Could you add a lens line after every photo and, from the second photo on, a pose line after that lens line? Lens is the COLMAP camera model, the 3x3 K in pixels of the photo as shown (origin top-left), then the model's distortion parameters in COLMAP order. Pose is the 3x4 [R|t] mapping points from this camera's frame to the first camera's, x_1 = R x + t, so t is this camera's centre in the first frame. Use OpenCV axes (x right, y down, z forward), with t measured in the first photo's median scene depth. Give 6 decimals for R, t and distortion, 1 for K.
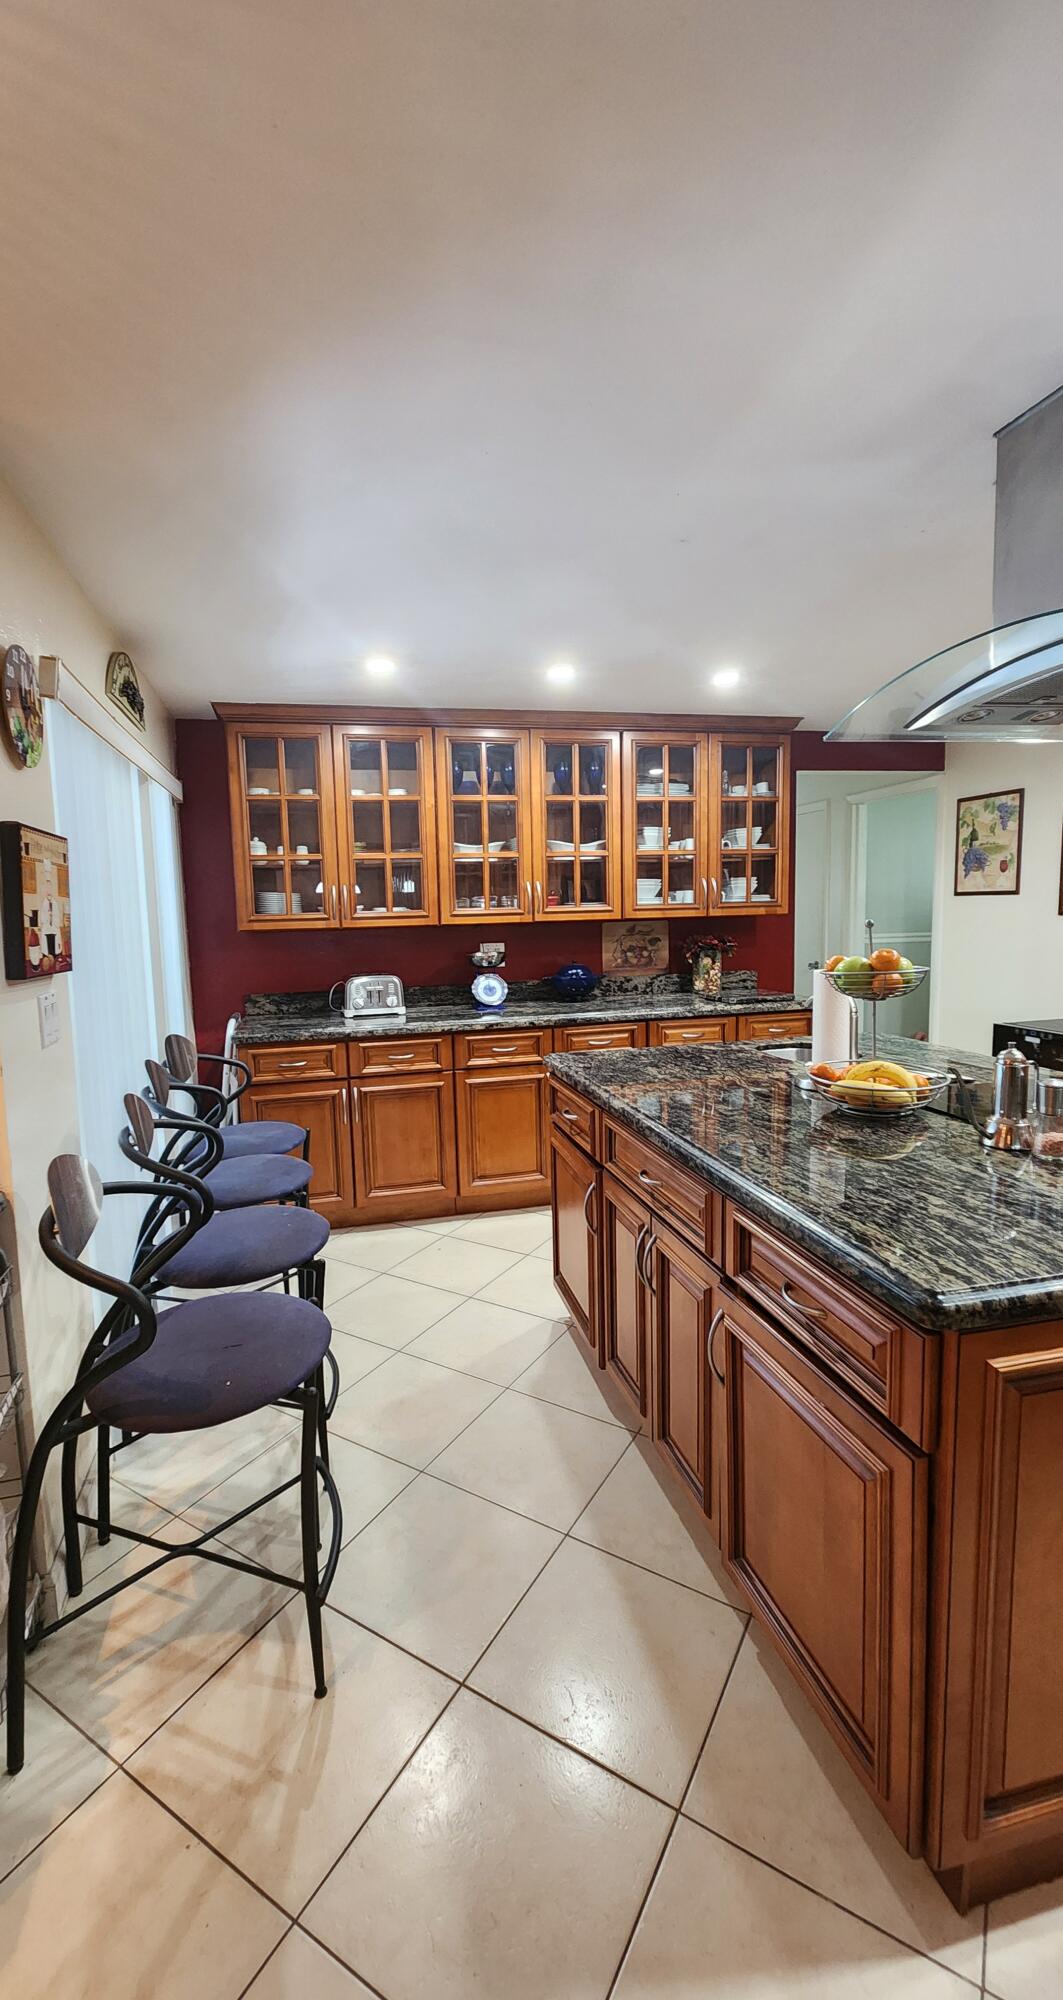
lens RADIAL K [[796.6, 0, 531.5], [0, 796.6, 1000.0], [0, 0, 1]] dist [0.002675, 0.000258]
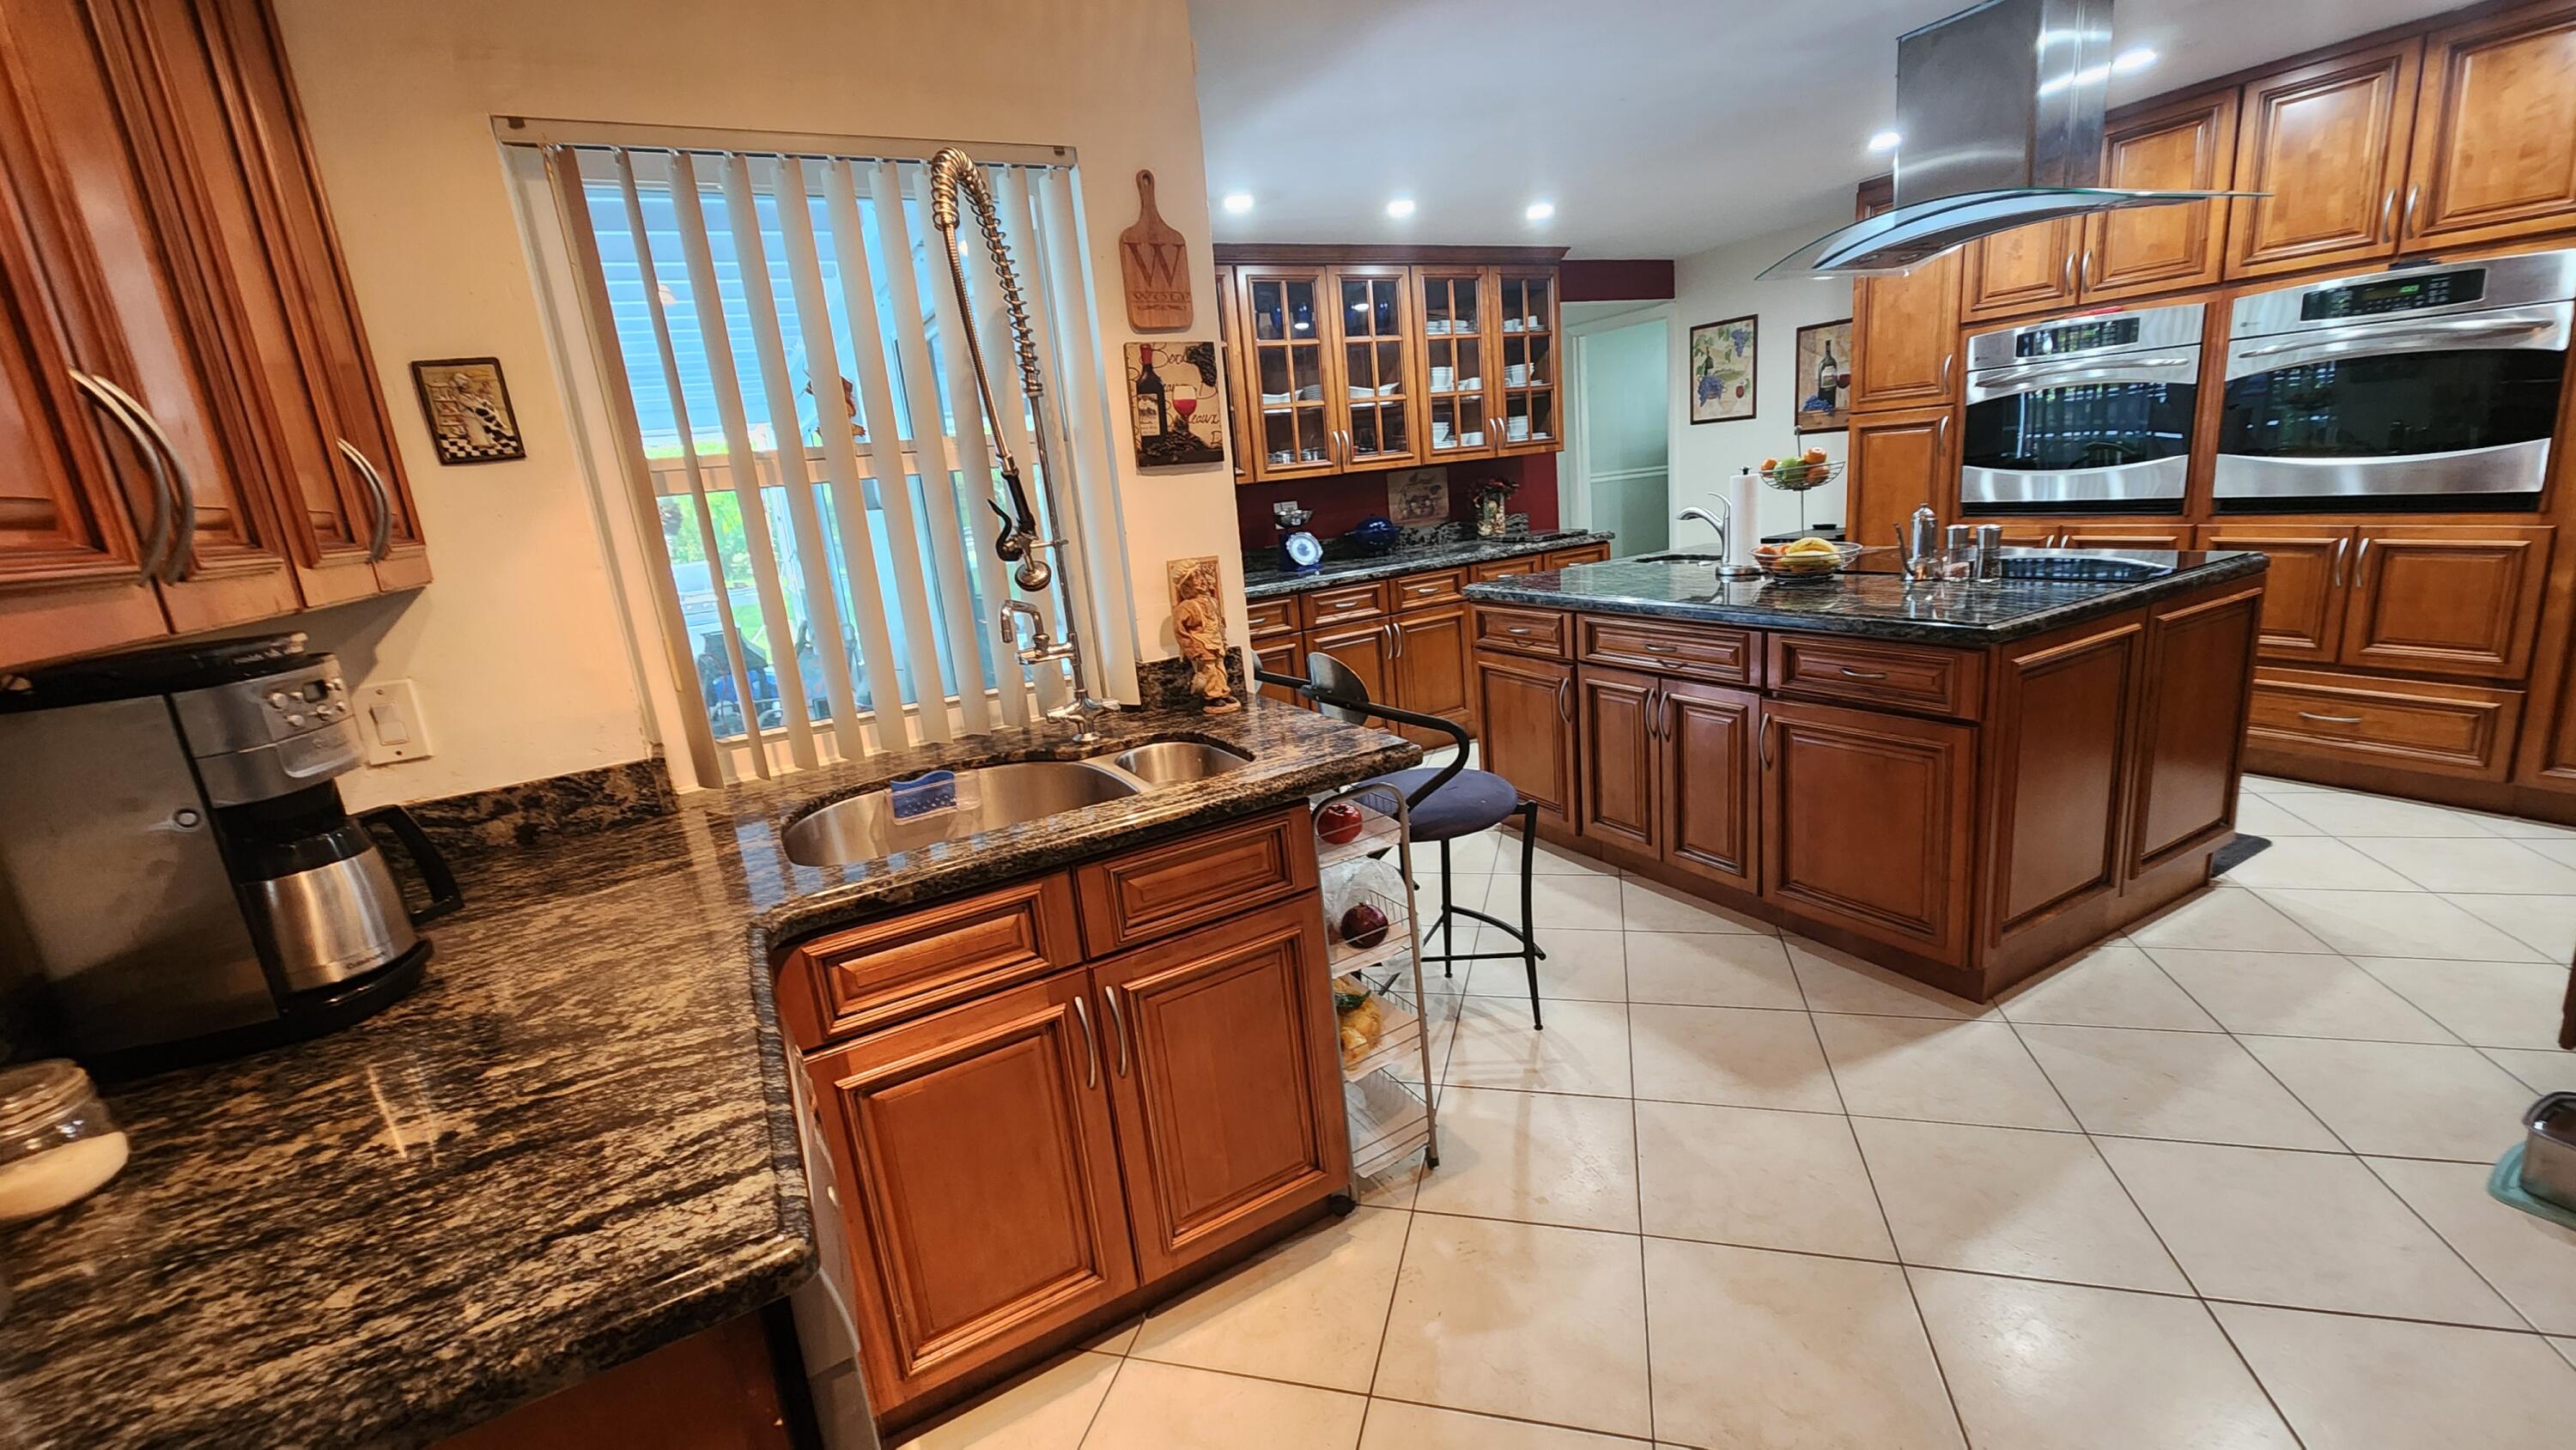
lens RADIAL K [[1026.6, 0, 1288.0], [0, 1026.6, 725.0], [0, 0, 1]] dist [-0.002072, -0.000175]
pose [[0.960370, -0.129452, 0.246845, -0.391245], [0.101759, 0.987316, 0.121870, 0.041917], [-0.259490, -0.091921, 0.961361, -0.192529]]
